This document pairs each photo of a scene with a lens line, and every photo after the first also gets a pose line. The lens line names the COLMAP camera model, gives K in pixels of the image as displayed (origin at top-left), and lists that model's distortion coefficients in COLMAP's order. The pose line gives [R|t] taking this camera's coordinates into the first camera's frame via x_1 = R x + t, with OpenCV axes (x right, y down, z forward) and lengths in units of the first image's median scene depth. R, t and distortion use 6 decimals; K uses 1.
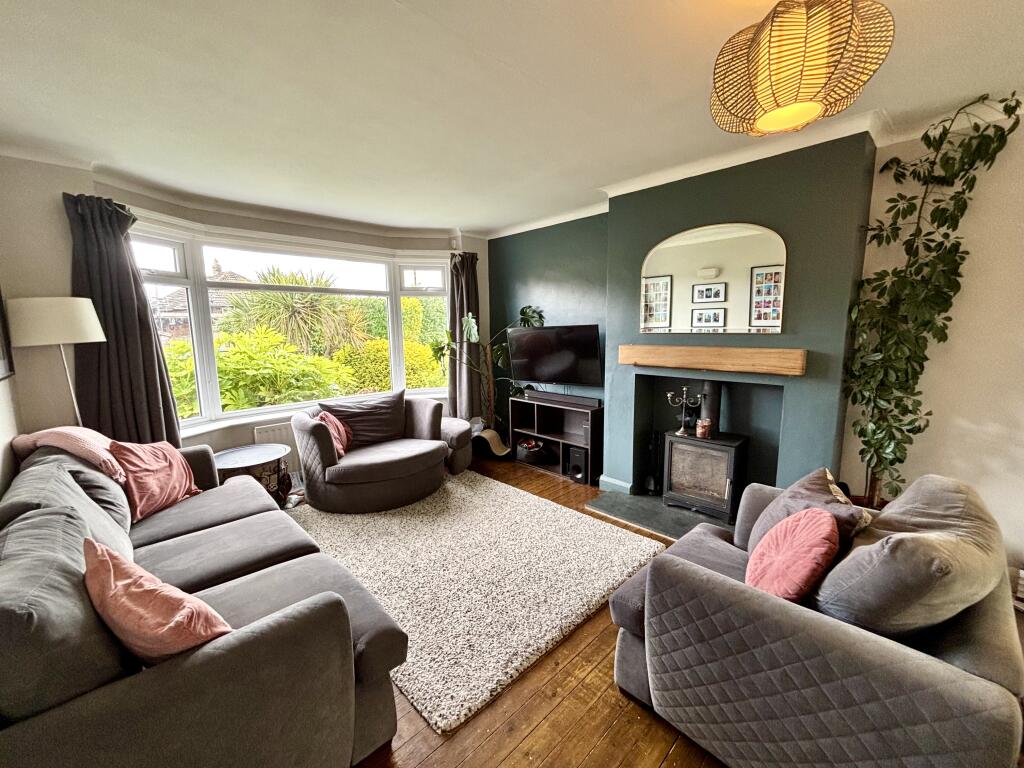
lens RADIAL K [[411.1, 0, 512.0], [0, 411.1, 384.0], [0, 0, 1]] dist [0.001705, 0.000266]
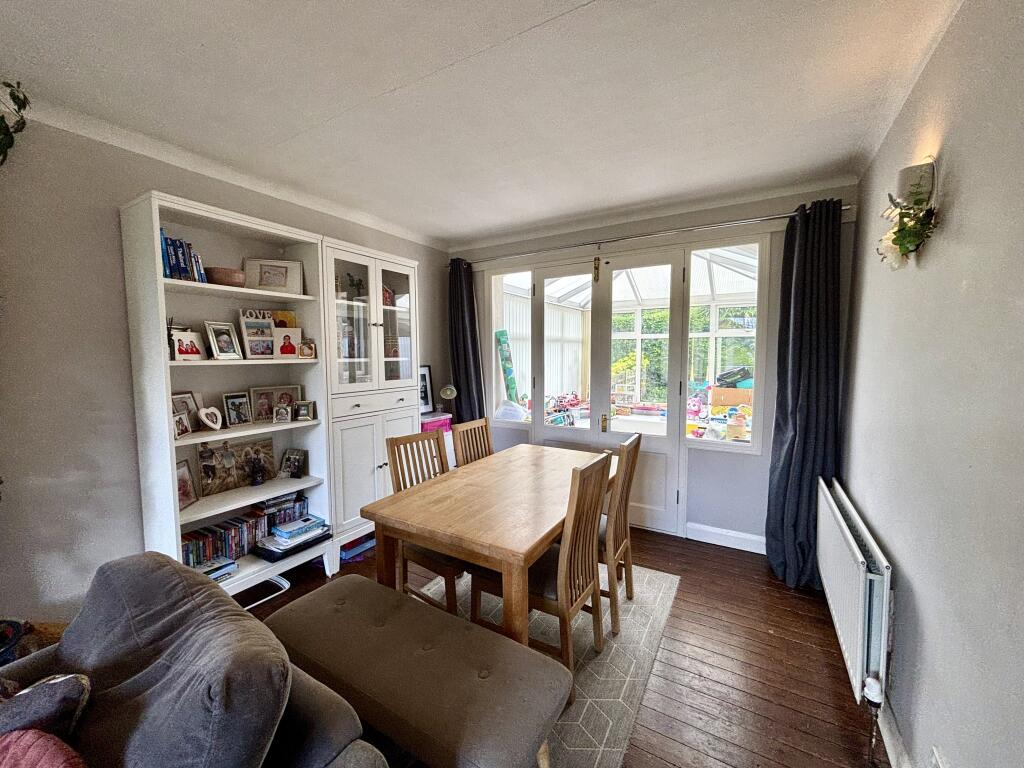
lens RADIAL K [[411.1, 0, 512.0], [0, 411.1, 384.0], [0, 0, 1]] dist [0.001705, 0.000266]
pose [[-0.256538, -0.062212, 0.964530, 0.065589], [0.144263, 0.984283, 0.101856, -0.028491], [-0.955707, 0.165276, -0.243531, 0.198462]]
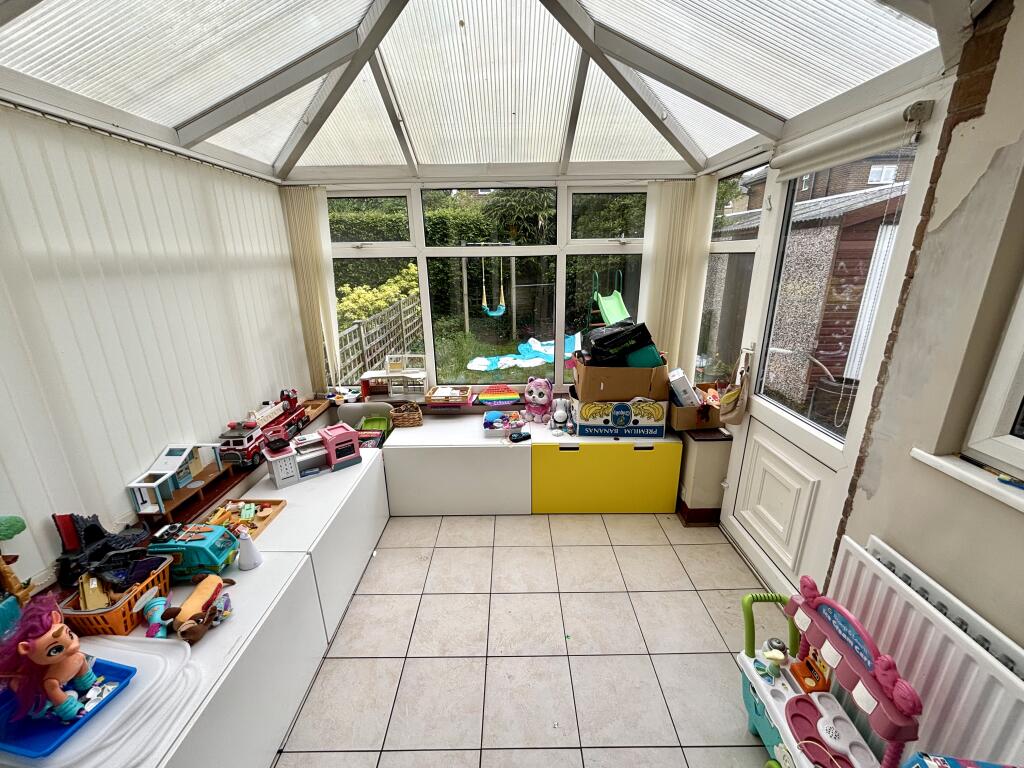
lens RADIAL K [[411.1, 0, 512.0], [0, 411.1, 384.0], [0, 0, 1]] dist [0.001705, 0.000266]
pose [[-0.711417, -0.192587, 0.675867, 0.911058], [0.115669, 0.916515, 0.382912, -0.021826], [-0.693185, 0.350587, -0.629748, -0.303916]]
